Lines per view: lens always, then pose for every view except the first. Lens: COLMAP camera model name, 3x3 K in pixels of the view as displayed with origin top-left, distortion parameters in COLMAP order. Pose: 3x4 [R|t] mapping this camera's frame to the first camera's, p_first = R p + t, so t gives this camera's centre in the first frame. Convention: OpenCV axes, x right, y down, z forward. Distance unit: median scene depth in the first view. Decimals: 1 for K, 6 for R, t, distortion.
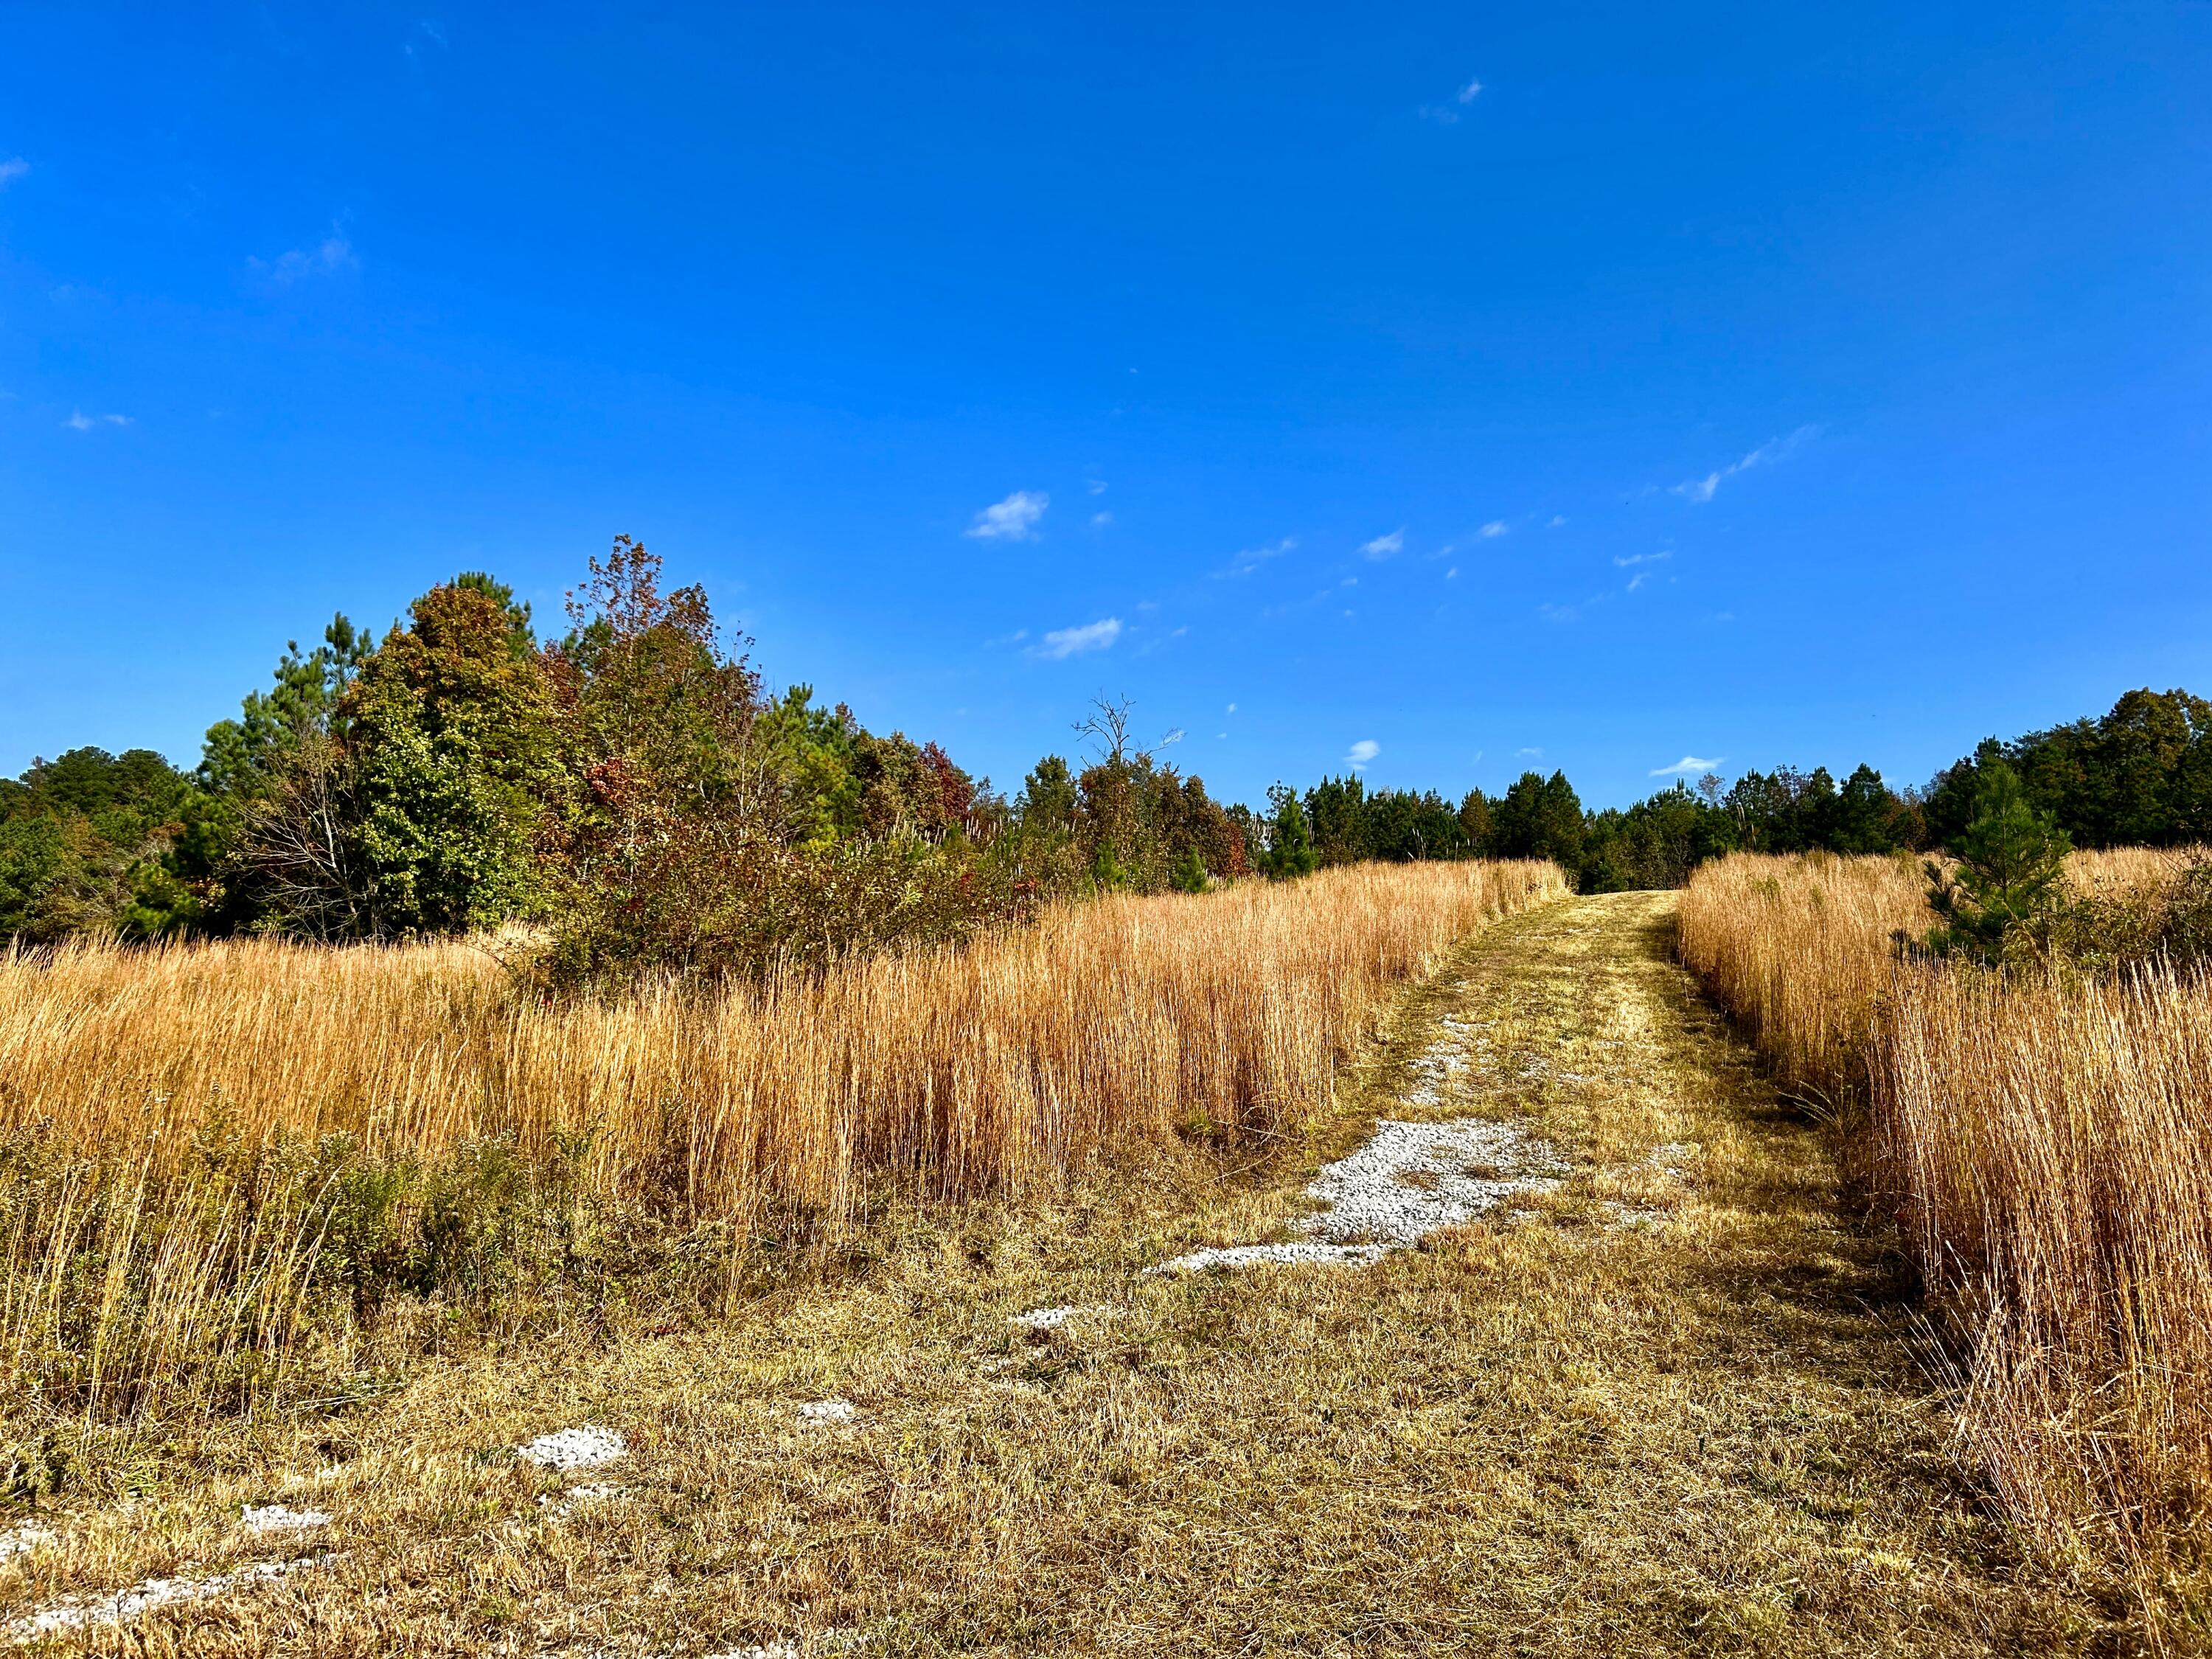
lens RADIAL K [[1700.7, 0, 1106.0], [0, 1700.7, 829.5], [0, 0, 1]] dist [0.140671, -0.174757]
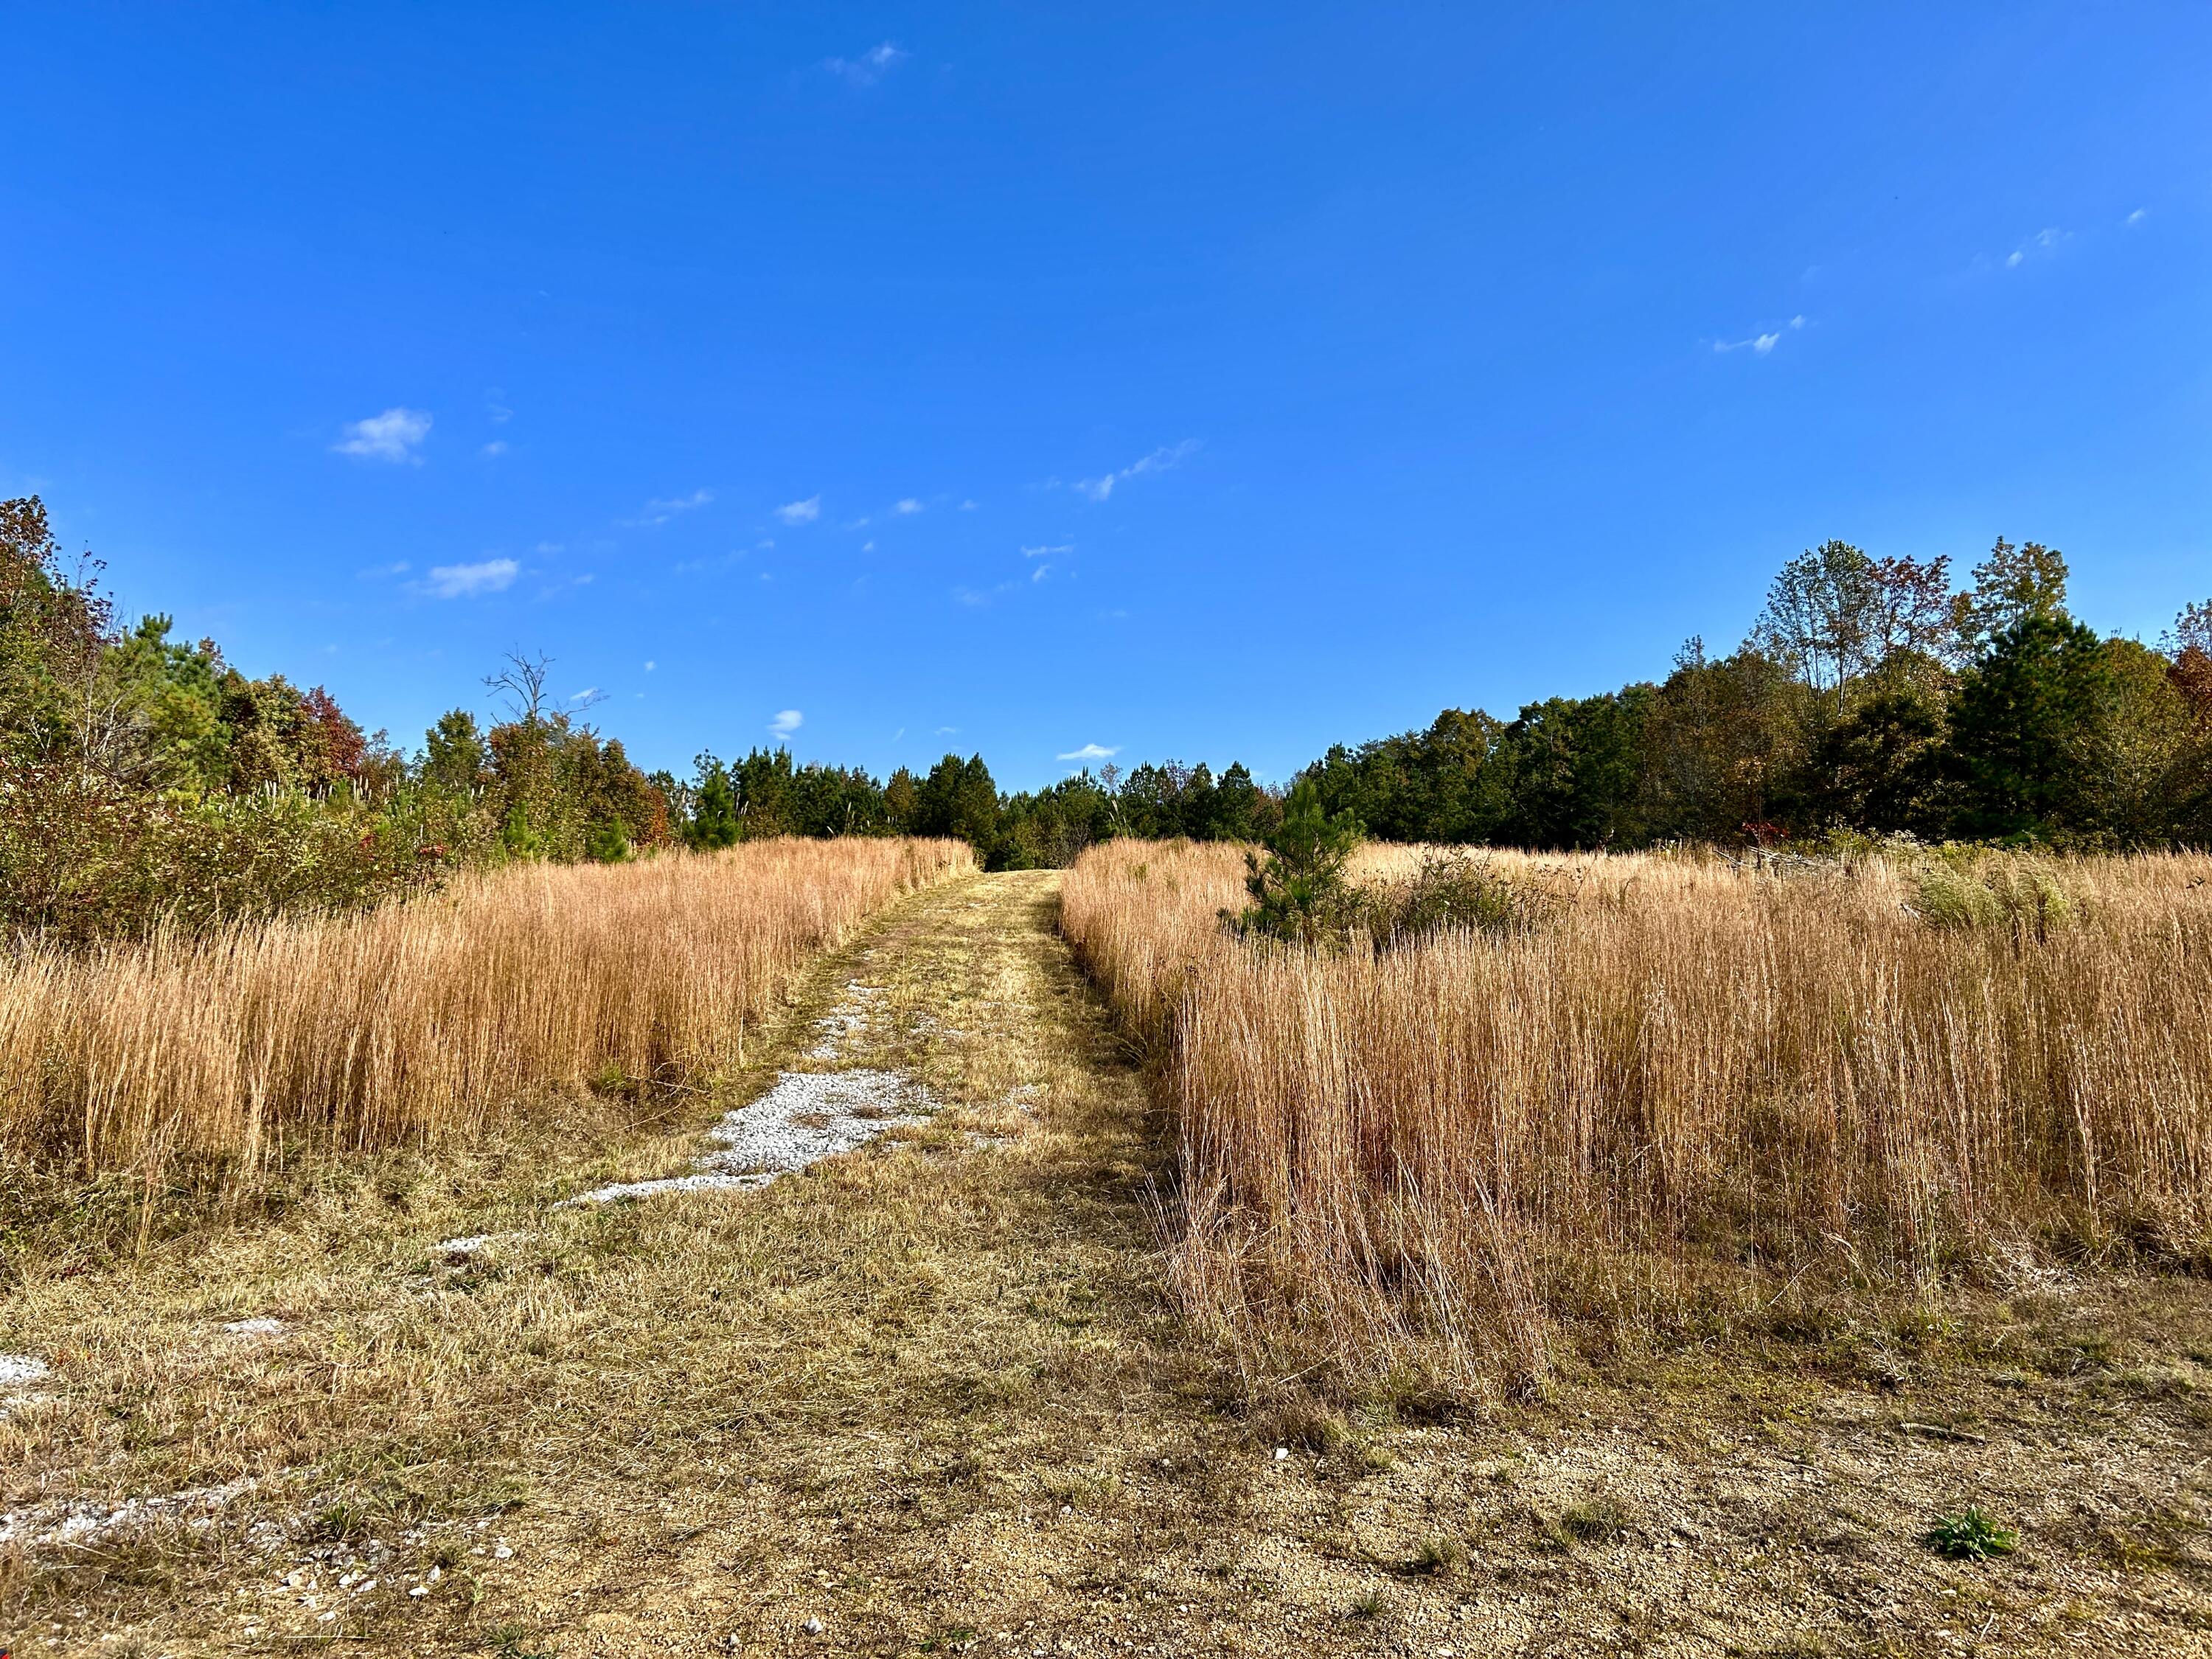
lens RADIAL K [[1683.7, 0, 1141.9], [0, 1683.7, 764.2], [0, 0, 1]] dist [0.120165, -0.215179]
pose [[0.937186, 0.049462, 0.345306, -0.013199], [-0.041694, 0.998683, -0.029890, -0.008453], [-0.346329, 0.013615, 0.938014, -0.128211]]
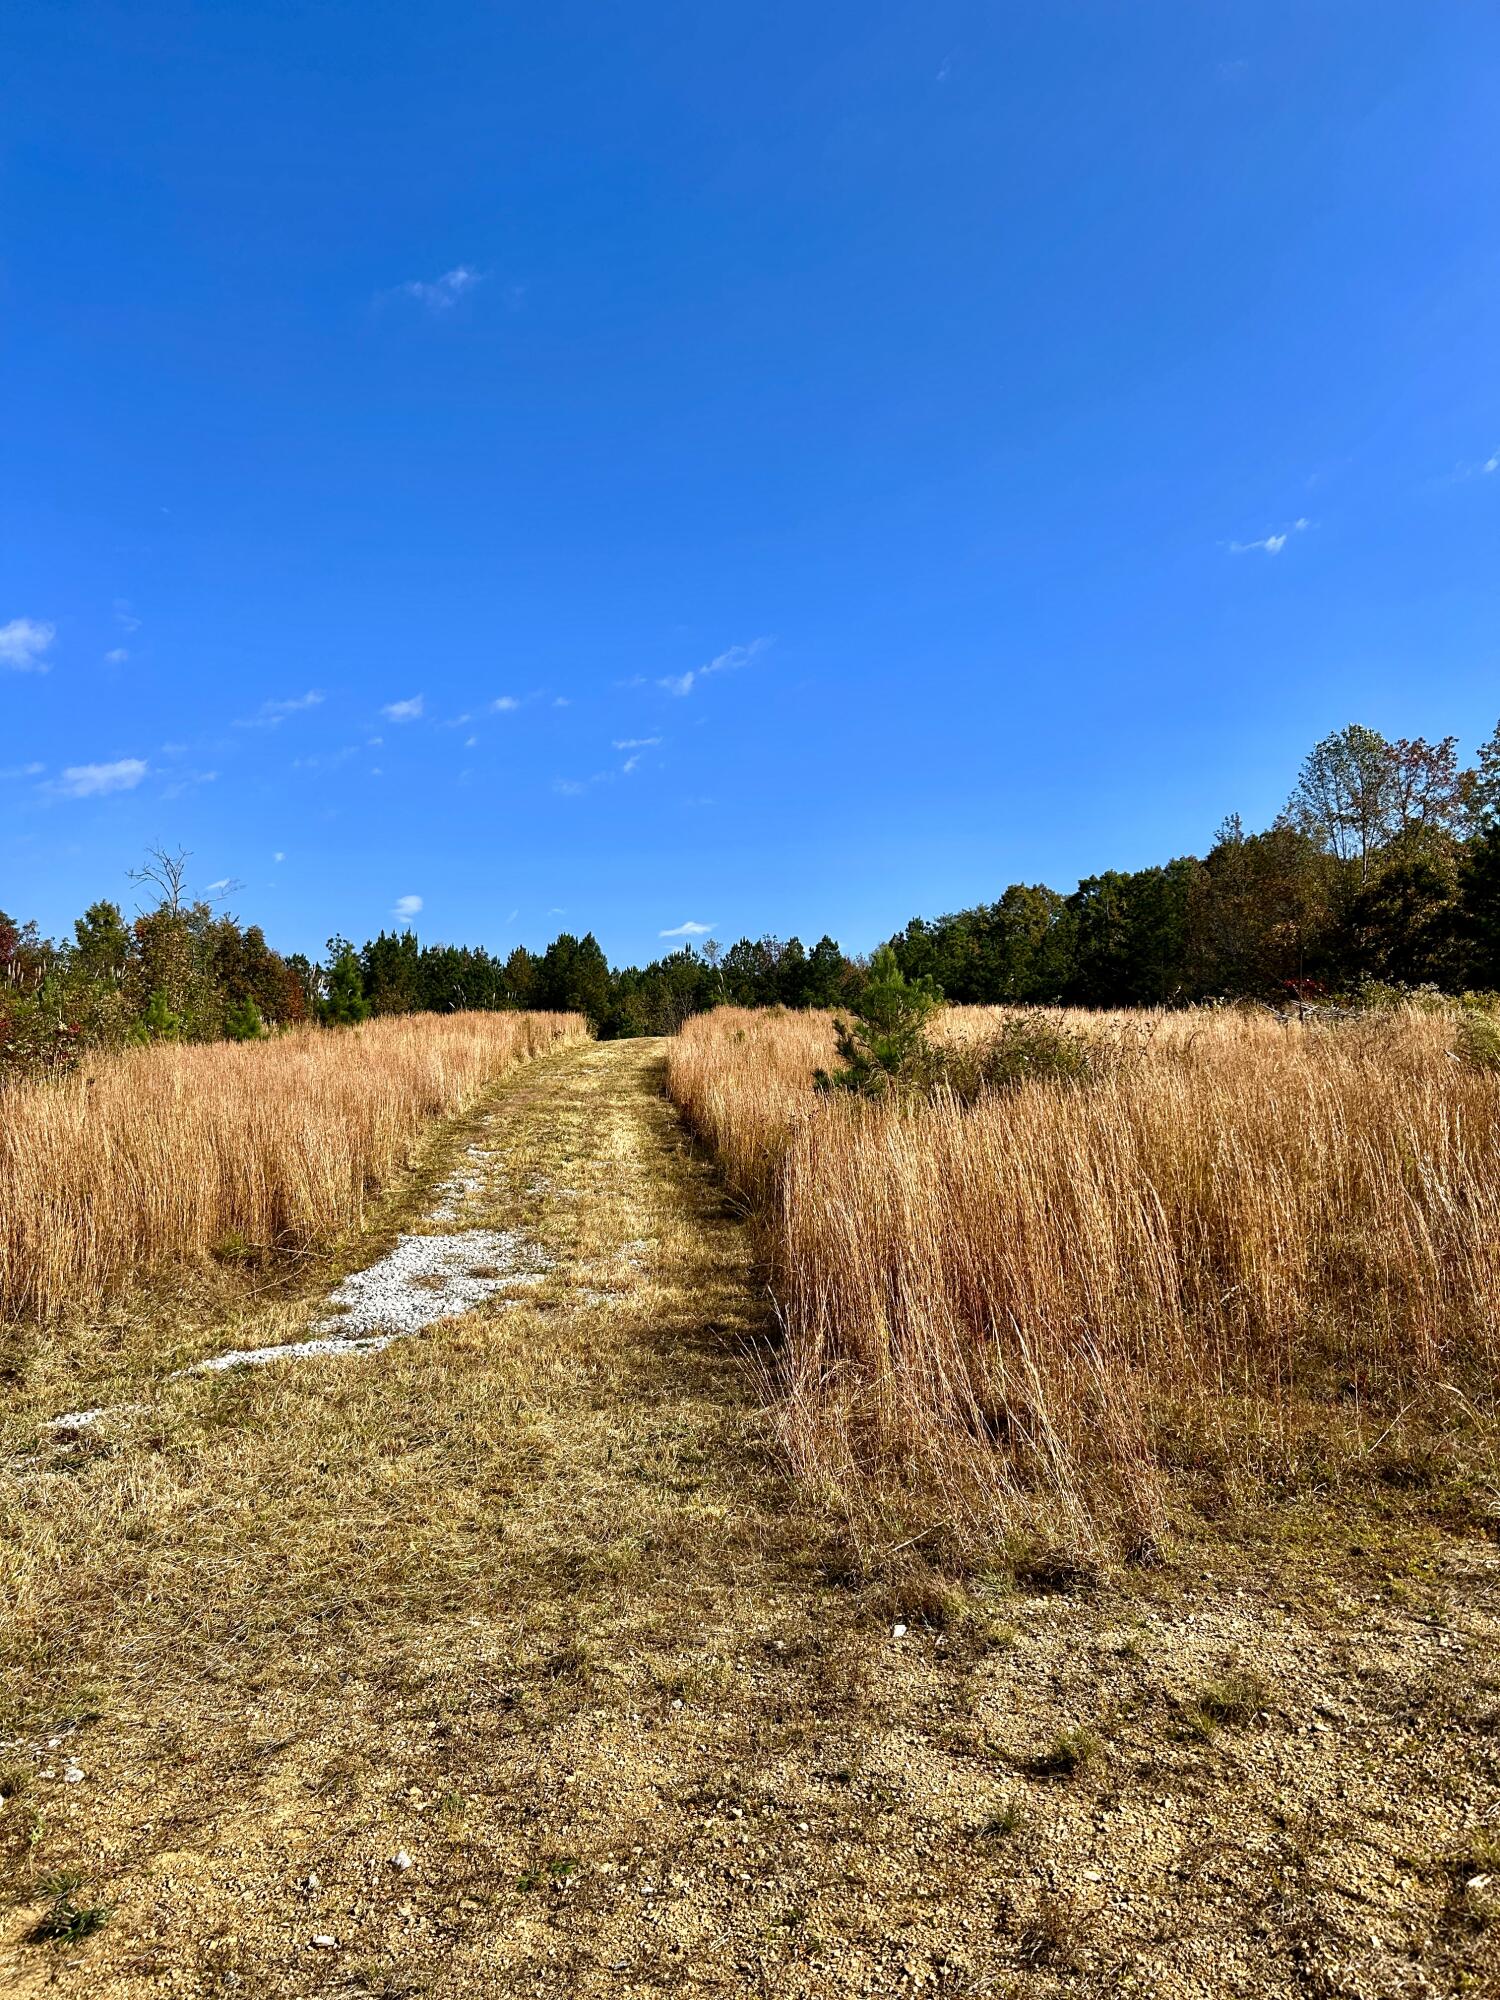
lens RADIAL K [[1522.3, 0, 786.2], [0, 1522.3, 992.9], [0, 0, 1]] dist [0.120165, -0.215179]
pose [[0.927158, 0.016023, 0.374328, 0.008096], [-0.018975, 0.999811, 0.004201, -0.005539], [-0.374190, -0.010998, 0.927287, -0.071309]]
